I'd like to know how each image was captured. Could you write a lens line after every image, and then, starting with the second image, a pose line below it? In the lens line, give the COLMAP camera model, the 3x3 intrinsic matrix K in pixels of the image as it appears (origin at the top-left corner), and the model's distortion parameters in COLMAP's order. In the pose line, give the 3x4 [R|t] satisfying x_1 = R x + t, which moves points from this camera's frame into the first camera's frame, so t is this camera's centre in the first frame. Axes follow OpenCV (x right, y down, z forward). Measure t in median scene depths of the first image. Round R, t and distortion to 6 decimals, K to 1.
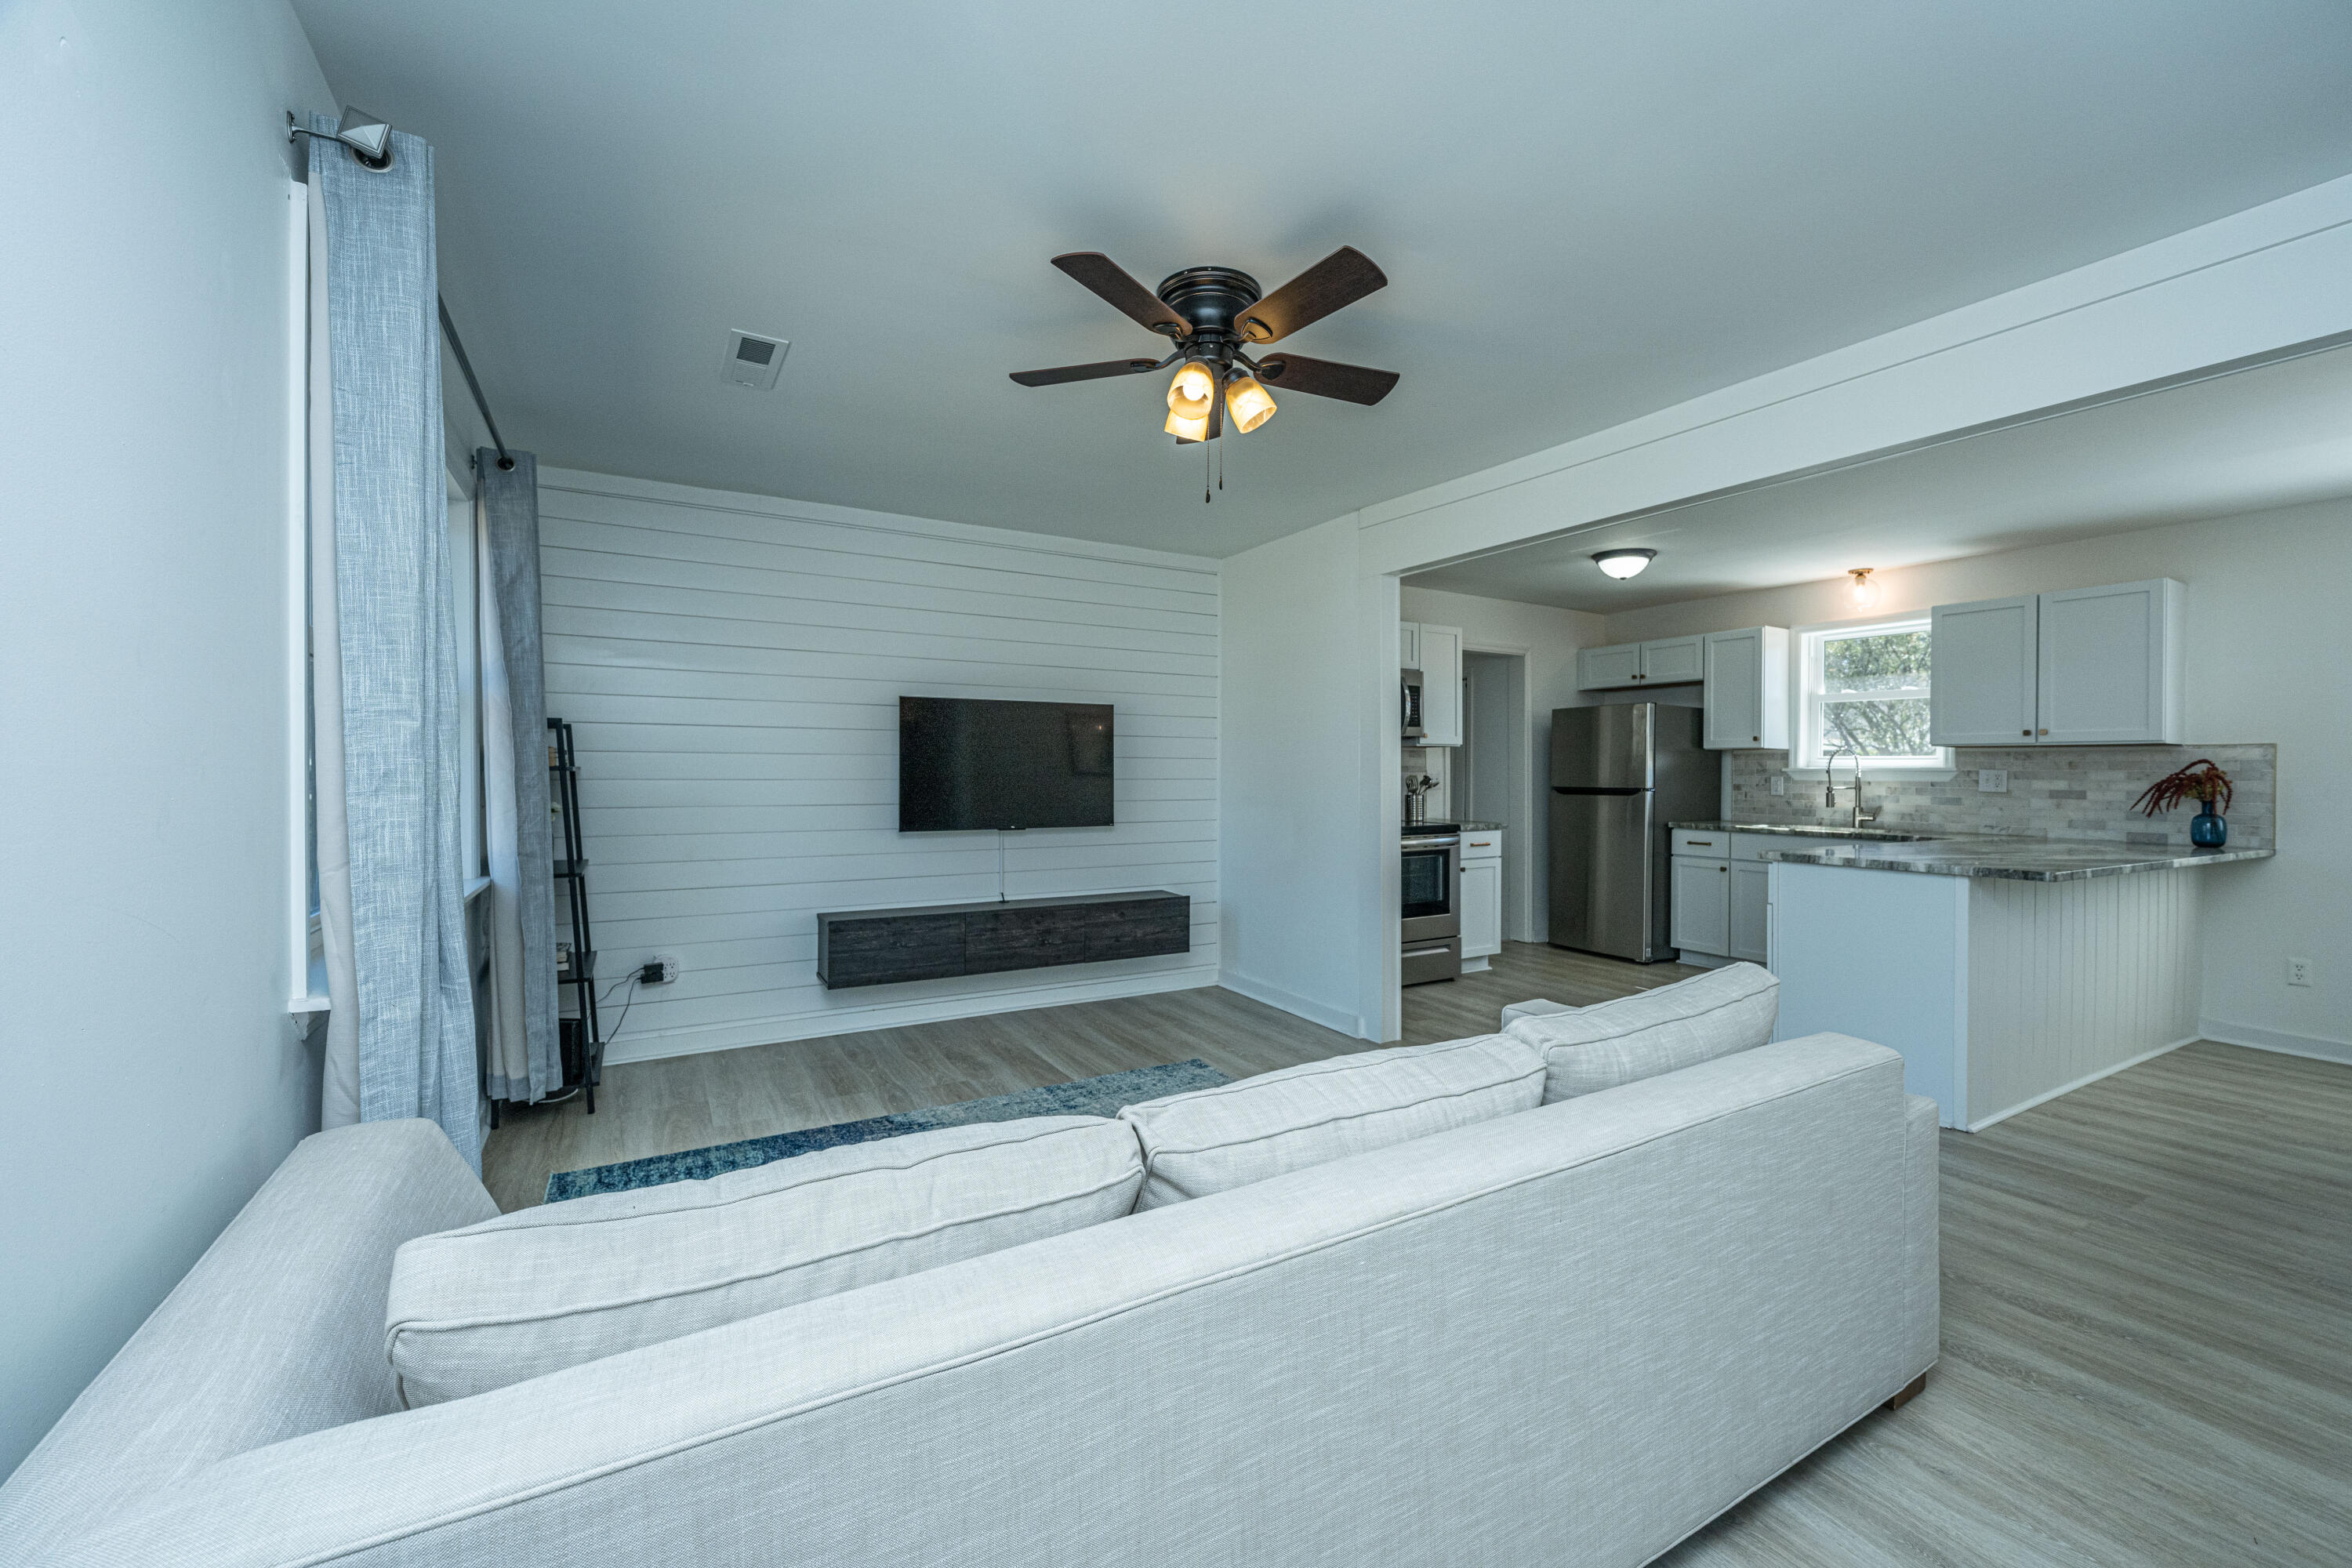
lens RADIAL K [[957.4, 0, 1194.7], [0, 957.4, 773.6], [0, 0, 1]] dist [0.000872, 0.000057]
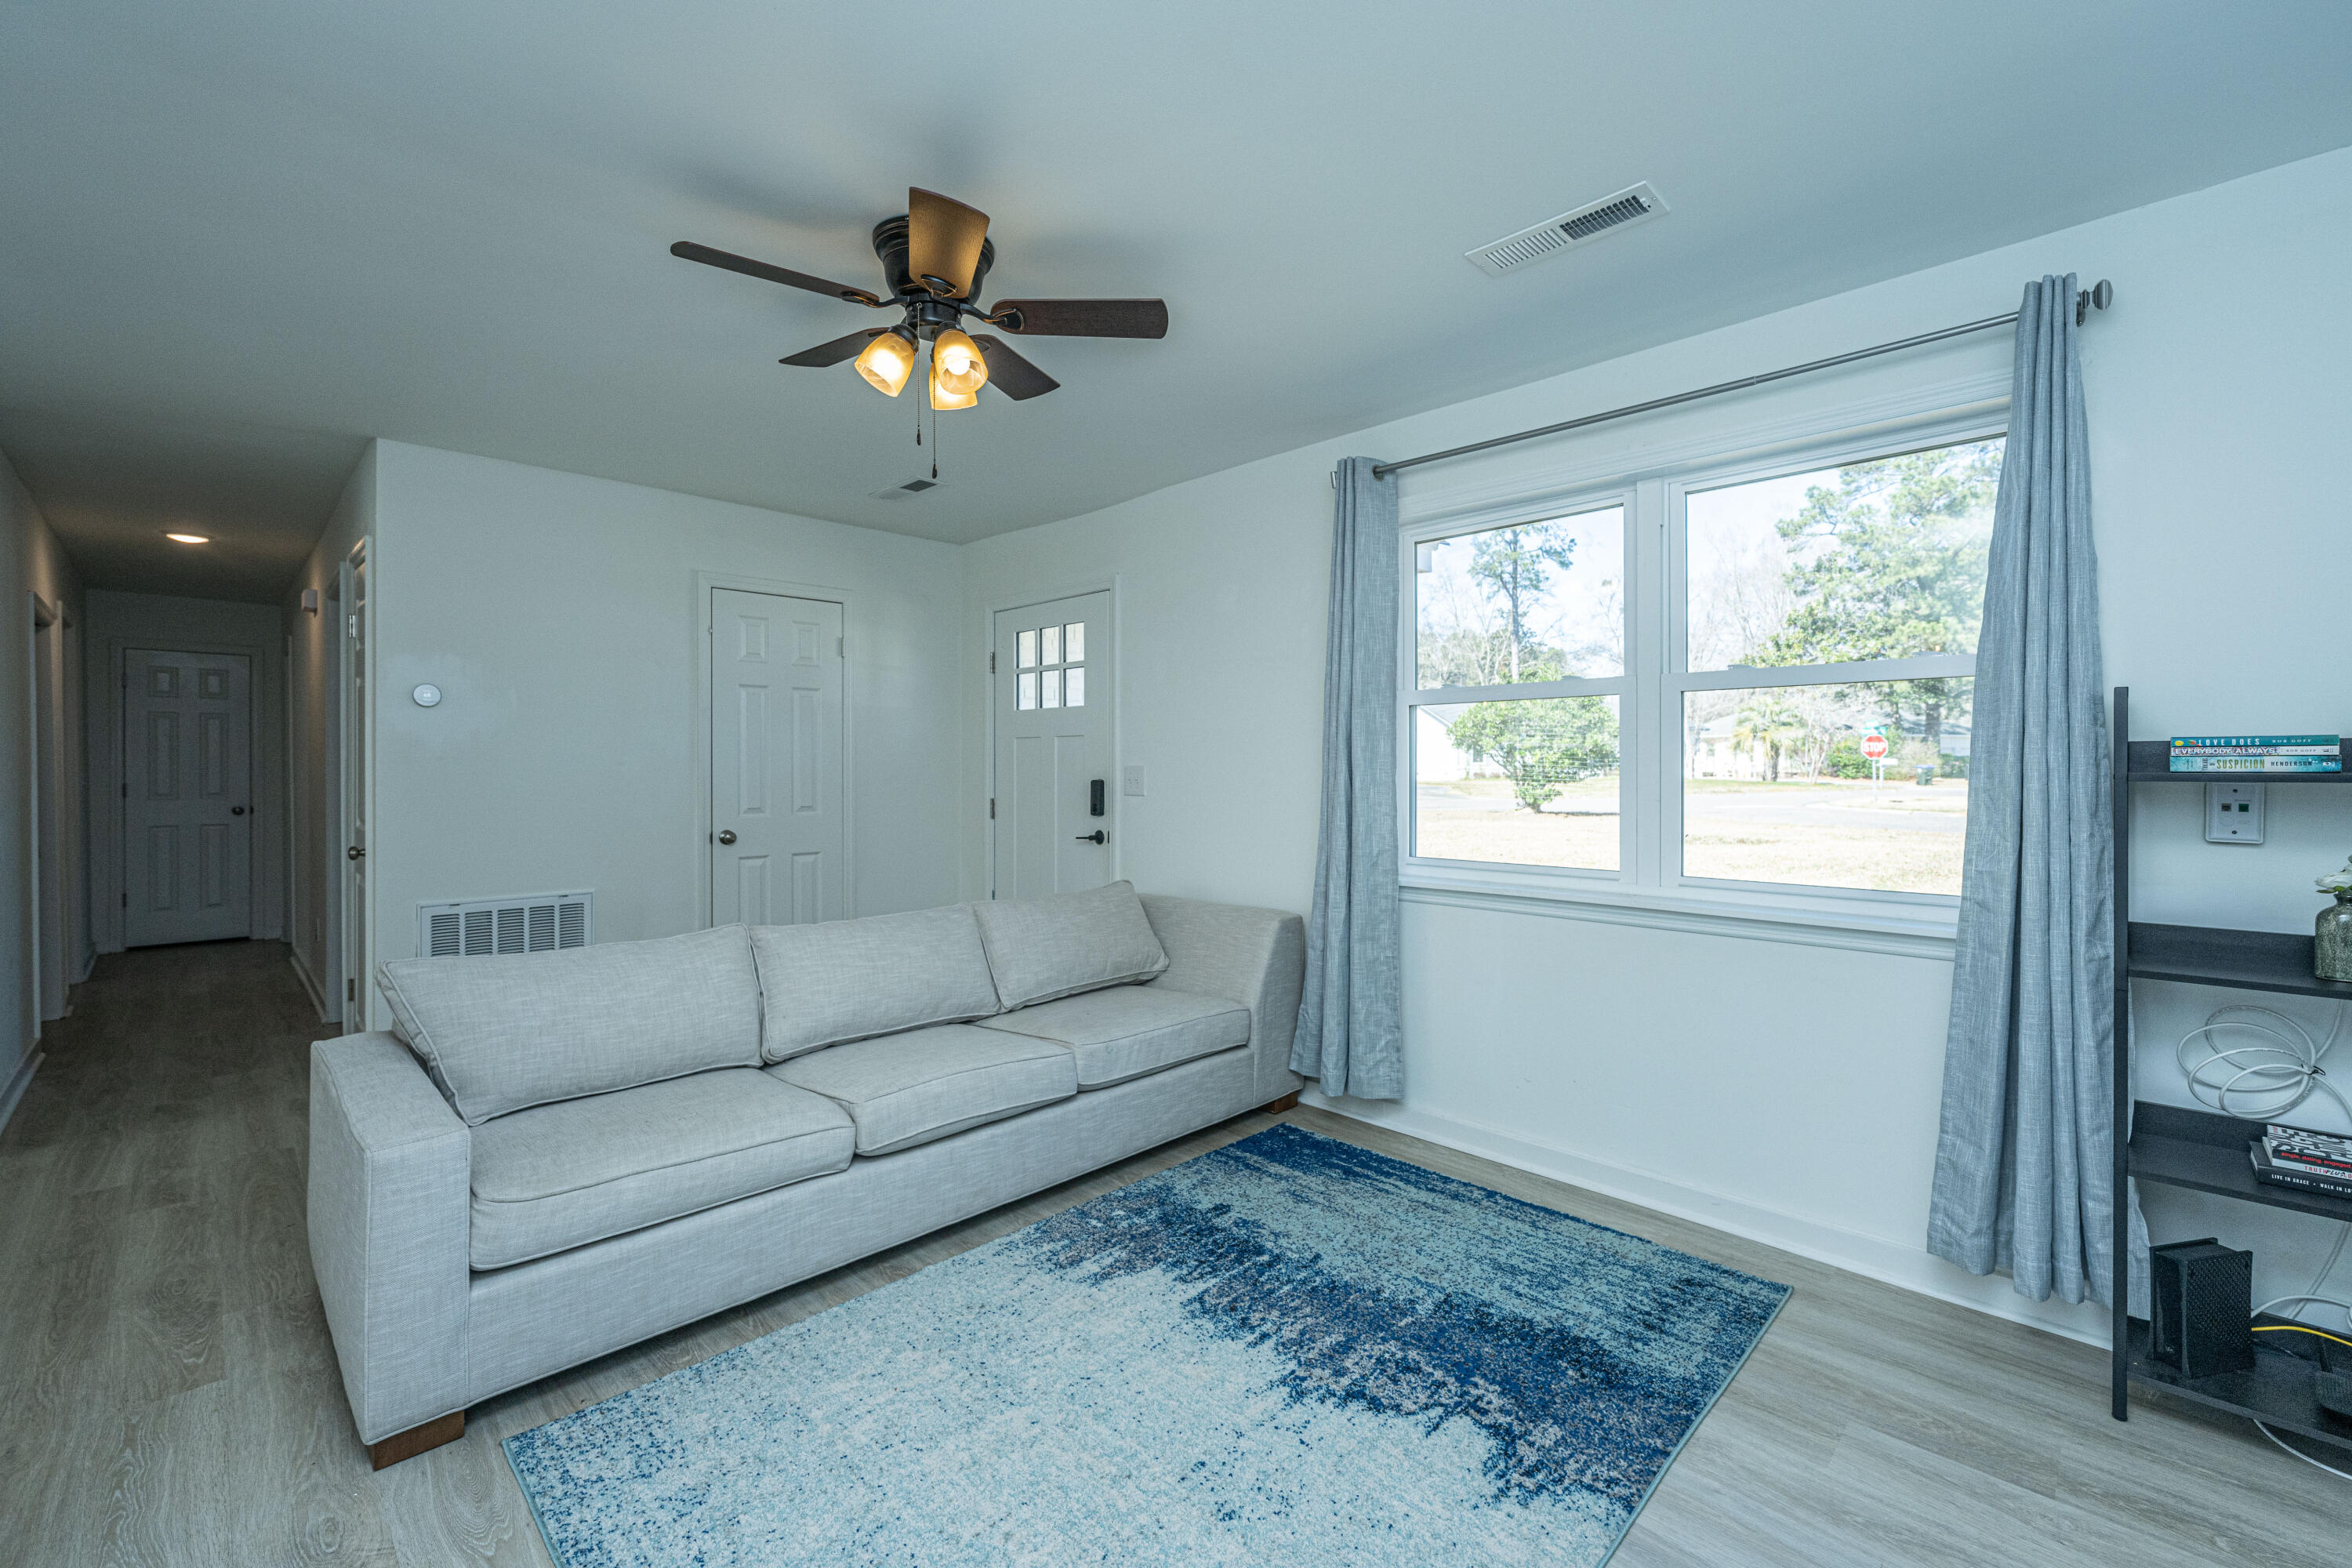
lens RADIAL K [[972.0, 0, 1176.0], [0, 972.0, 784.0], [0, 0, 1]] dist [0.000786, 0.000041]
pose [[-0.965854, 0.002204, -0.259077, 0.014958], [-0.003887, 0.999728, 0.022996, -0.007351], [0.259057, 0.023218, -0.965583, 0.966821]]
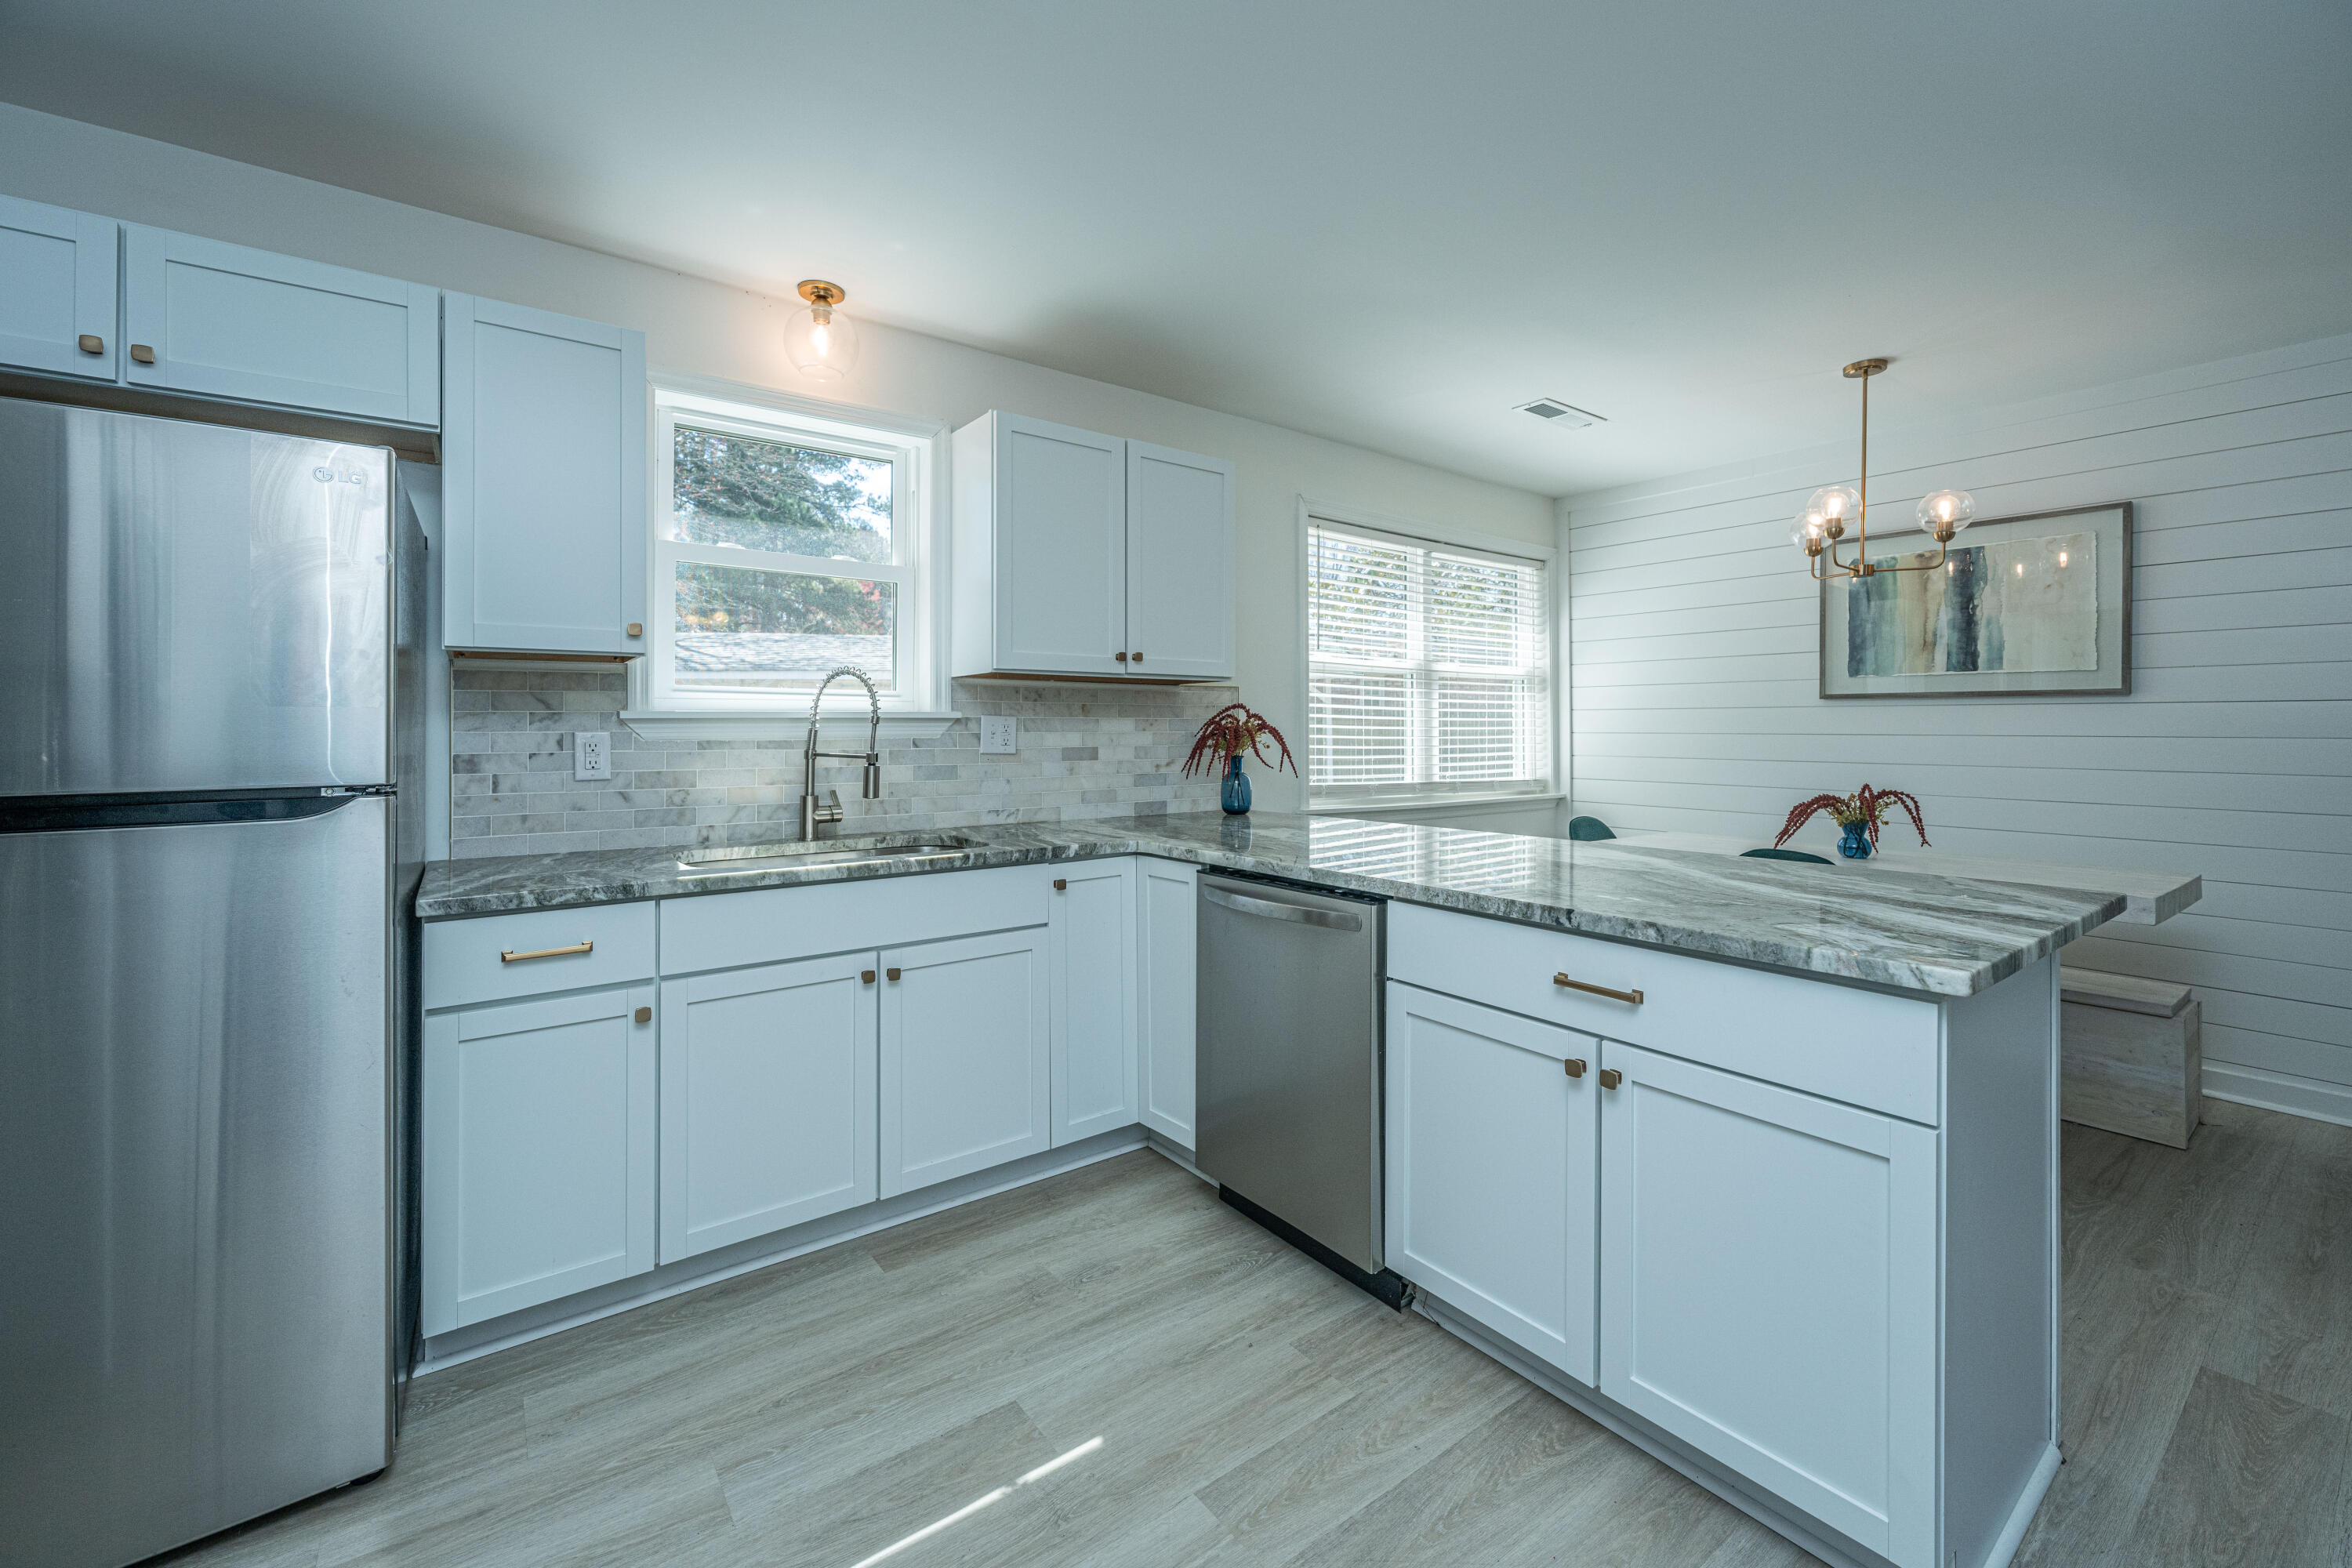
lens RADIAL K [[968.0, 0, 1174.7], [0, 968.0, 719.9], [0, 0, 1]] dist [-0.000189, -0.000395]
pose [[-0.112408, 0.000188, 0.993662, 0.235238], [0.003126, 0.999995, 0.000164, -0.001607], [-0.993657, 0.003124, -0.112408, 1.013084]]
